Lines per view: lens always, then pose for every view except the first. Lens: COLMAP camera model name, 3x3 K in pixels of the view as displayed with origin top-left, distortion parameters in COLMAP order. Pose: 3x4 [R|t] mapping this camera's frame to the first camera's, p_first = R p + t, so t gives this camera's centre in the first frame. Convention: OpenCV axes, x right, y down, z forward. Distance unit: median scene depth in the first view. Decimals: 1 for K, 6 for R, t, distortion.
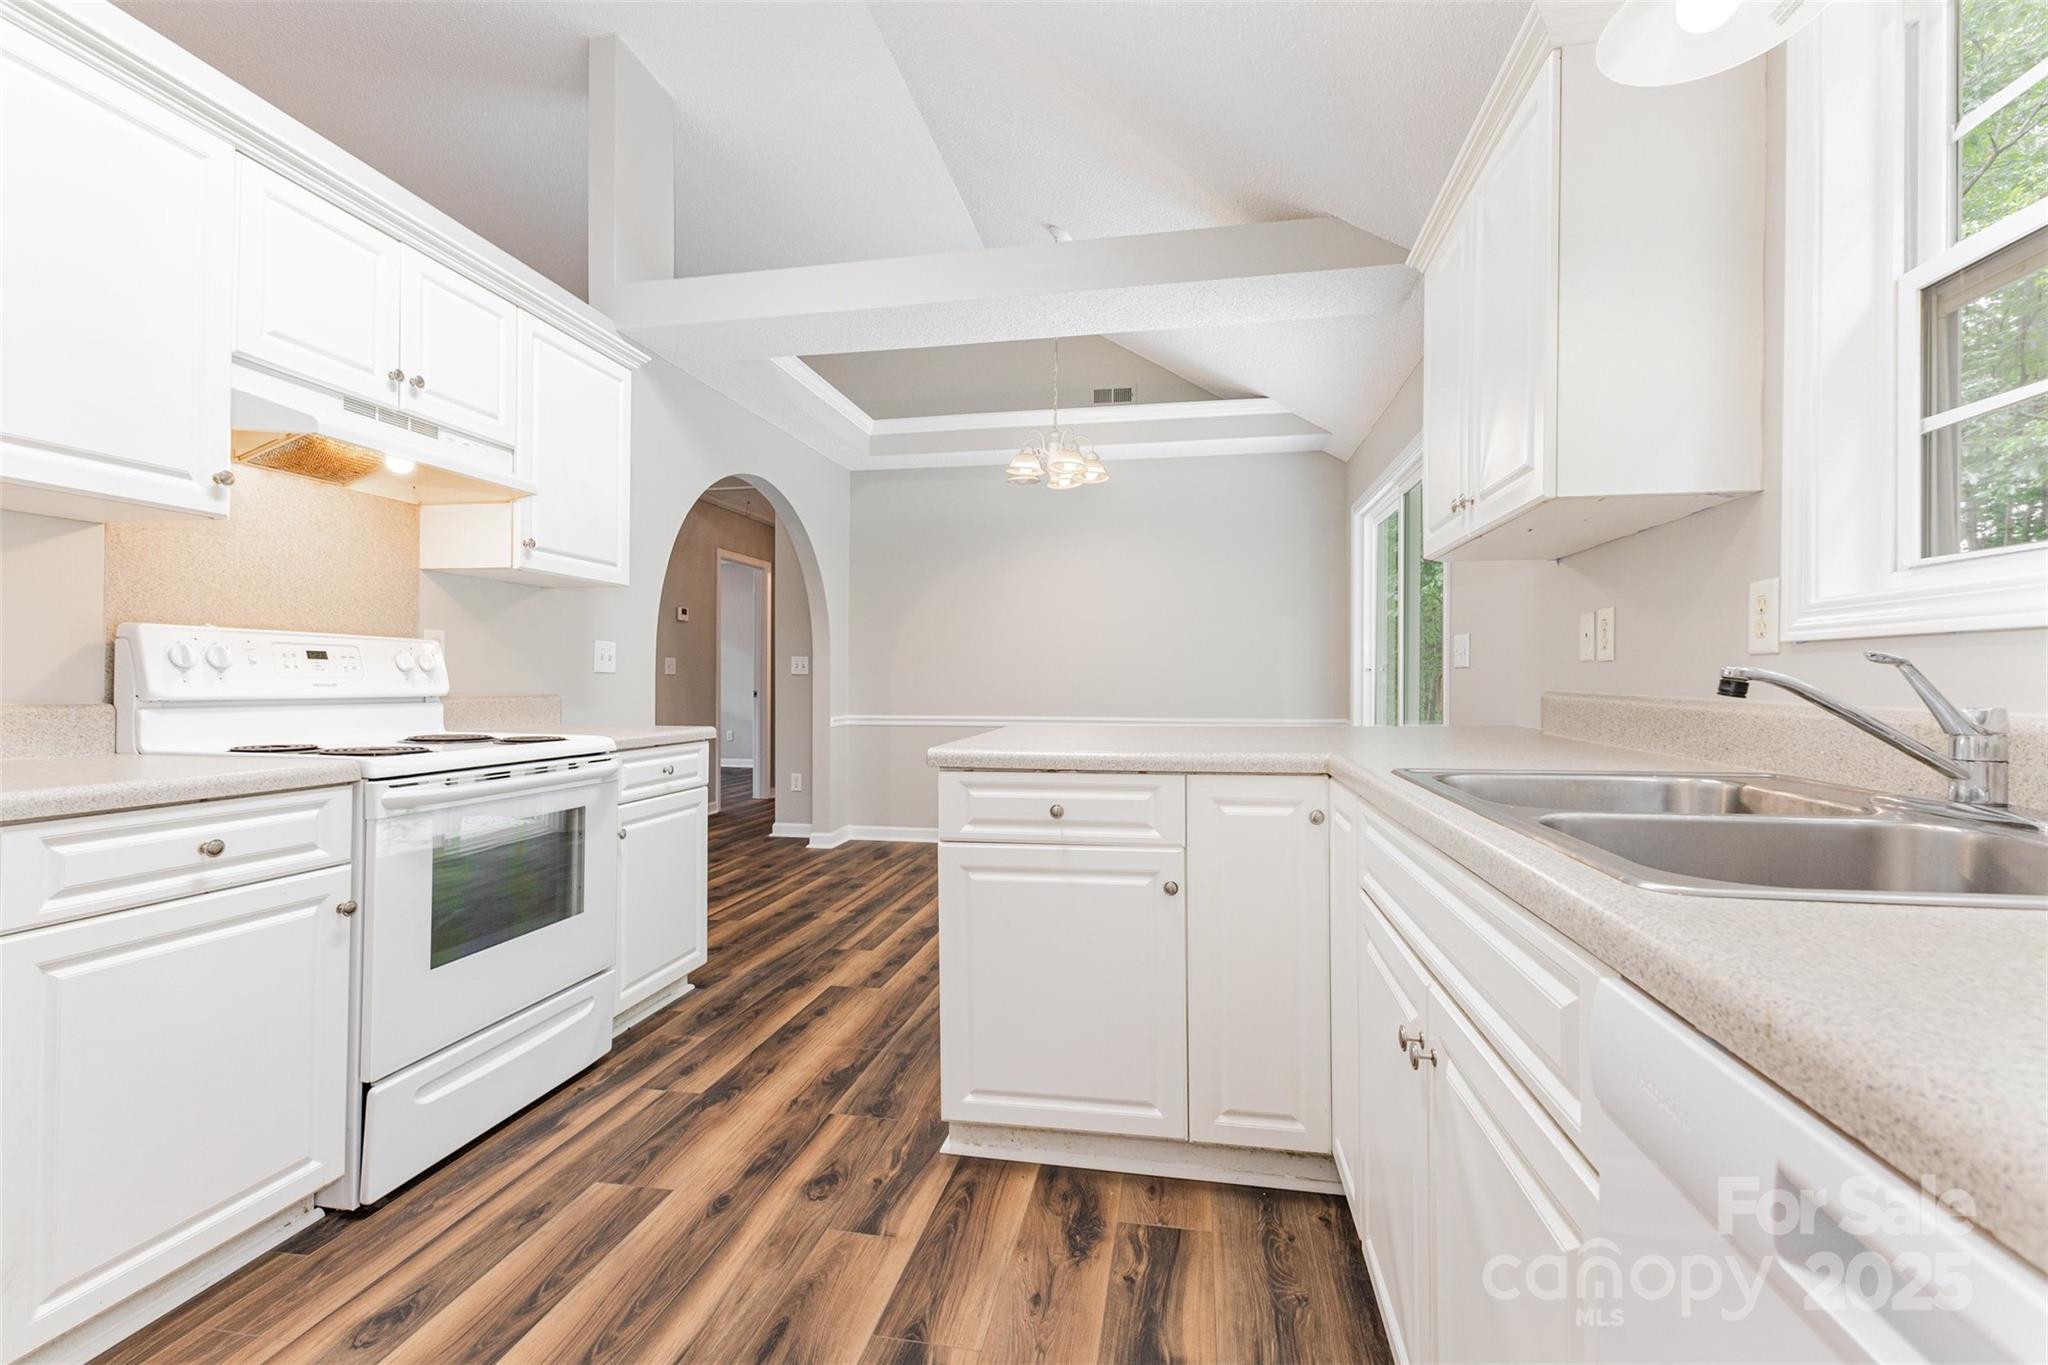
lens RADIAL K [[874.2, 0, 1031.9], [0, 874.2, 677.1], [0, 0, 1]] dist [0.003848, -0.000531]
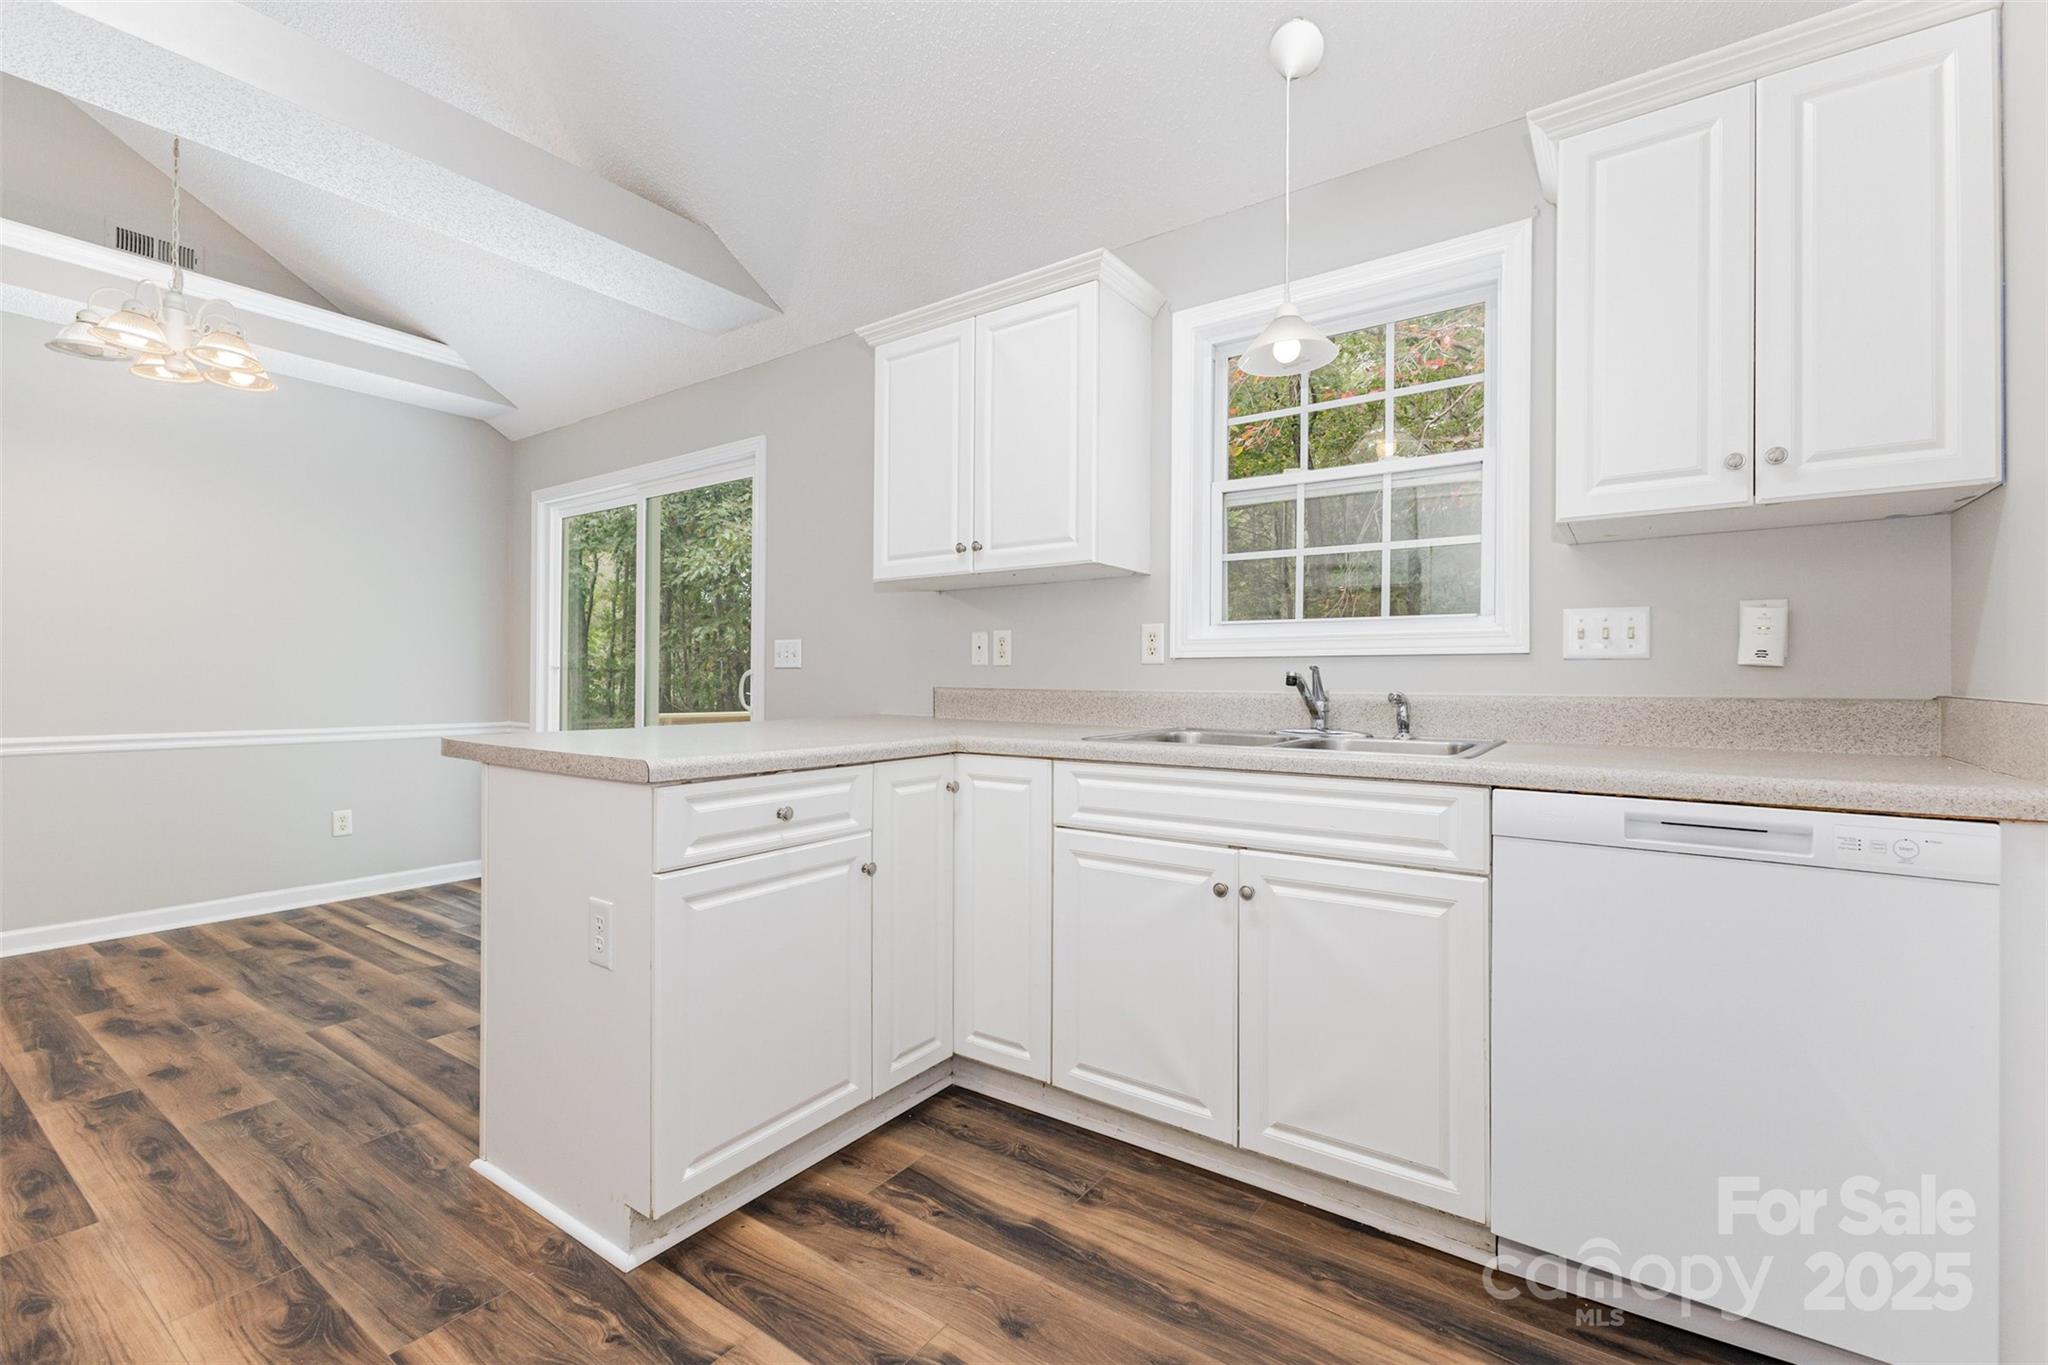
lens RADIAL K [[874.2, 0, 1031.9], [0, 874.2, 677.1], [0, 0, 1]] dist [0.003848, -0.000531]
pose [[0.412055, 0.006158, 0.911138, -0.682697], [-0.006256, 0.999973, -0.003929, 0.006593], [-0.911137, -0.004081, 0.412083, 0.344774]]
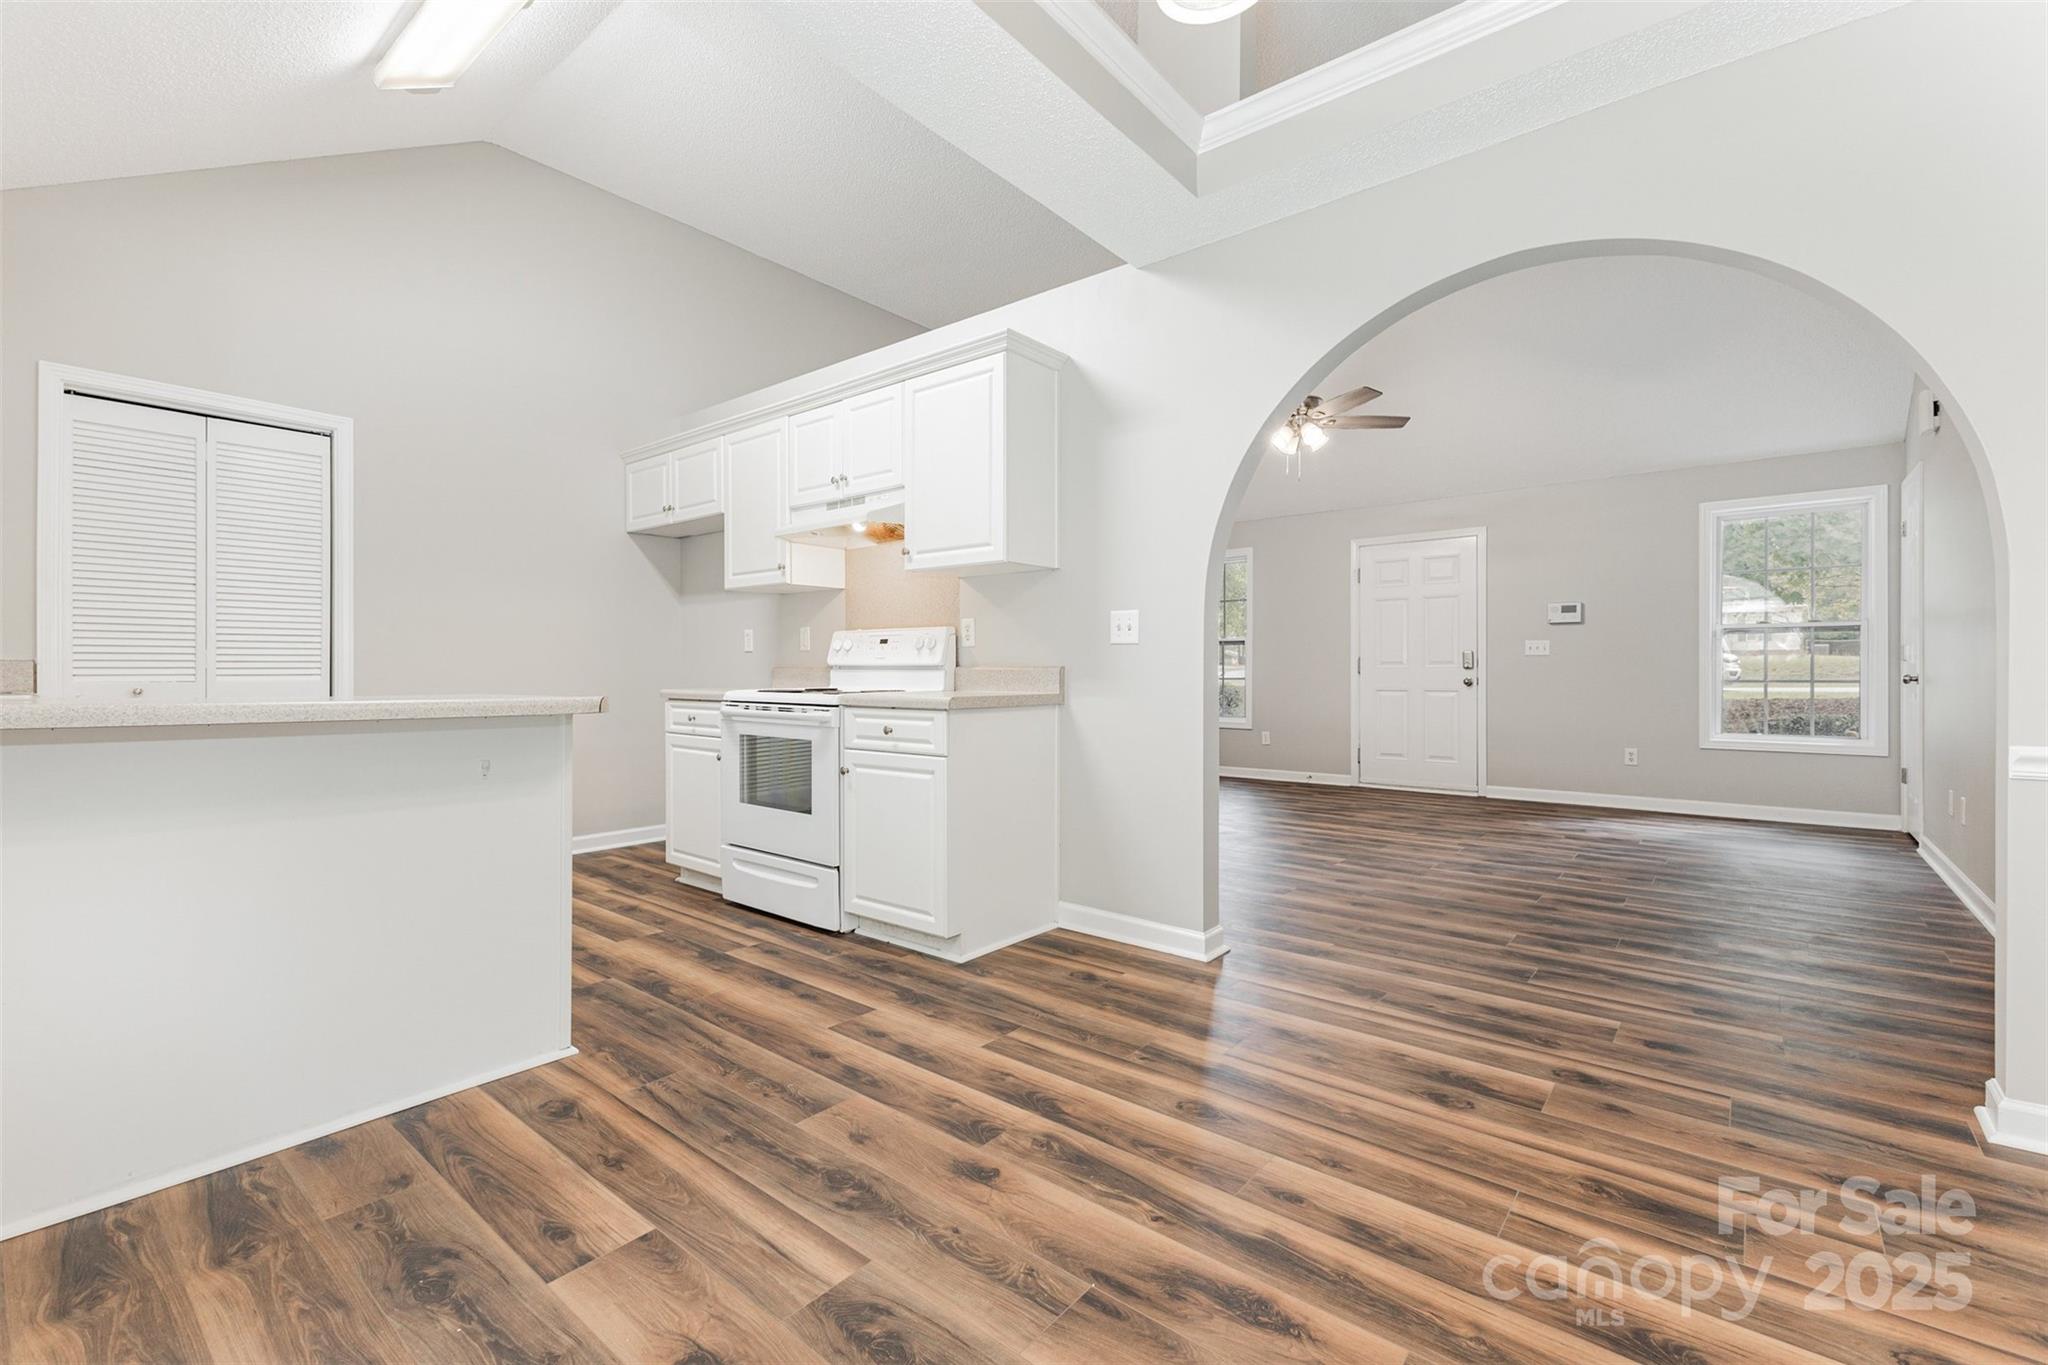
lens RADIAL K [[877.3, 0, 1027.0], [0, 877.3, 680.5], [0, 0, 1]] dist [0.011679, -0.000282]
pose [[-0.485386, 0.003890, -0.874291, 0.679589], [0.002713, 0.999992, 0.002943, 0.055777], [0.874296, -0.000944, -0.485393, 2.396997]]
